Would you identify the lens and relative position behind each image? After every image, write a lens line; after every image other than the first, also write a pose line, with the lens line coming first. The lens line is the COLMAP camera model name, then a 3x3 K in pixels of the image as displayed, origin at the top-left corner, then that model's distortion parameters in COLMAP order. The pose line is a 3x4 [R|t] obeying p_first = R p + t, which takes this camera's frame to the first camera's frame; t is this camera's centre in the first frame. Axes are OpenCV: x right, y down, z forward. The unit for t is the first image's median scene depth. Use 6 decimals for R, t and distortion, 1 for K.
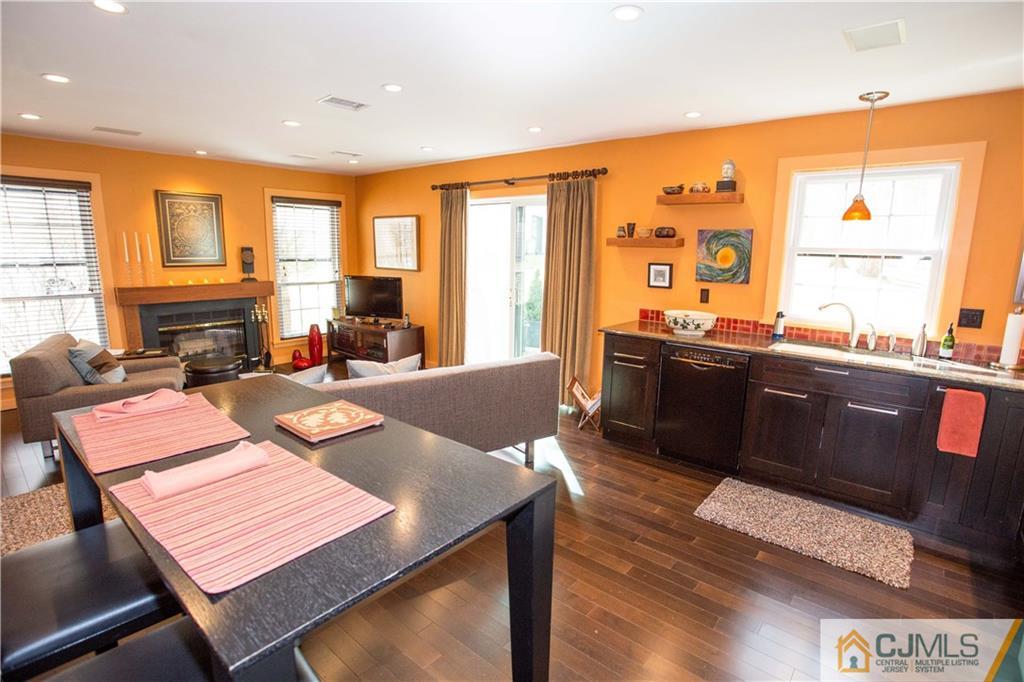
lens RADIAL K [[498.7, 0, 511.4], [0, 498.7, 340.1], [0, 0, 1]] dist [-0.072030, 0.029292]
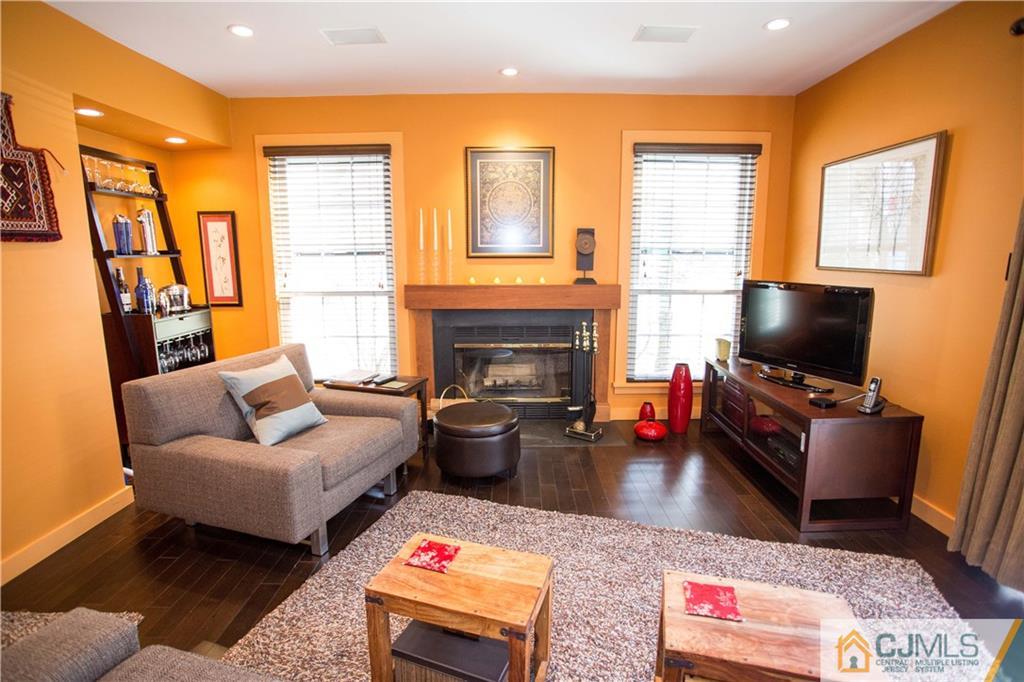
lens RADIAL K [[498.7, 0, 508.6], [0, 498.7, 341.9], [0, 0, 1]] dist [-0.072030, 0.029292]
pose [[0.645678, 0.115800, -0.754778, -0.112112], [-0.127095, 0.990945, 0.043309, -0.062153], [0.752959, 0.067965, 0.654549, 0.522985]]
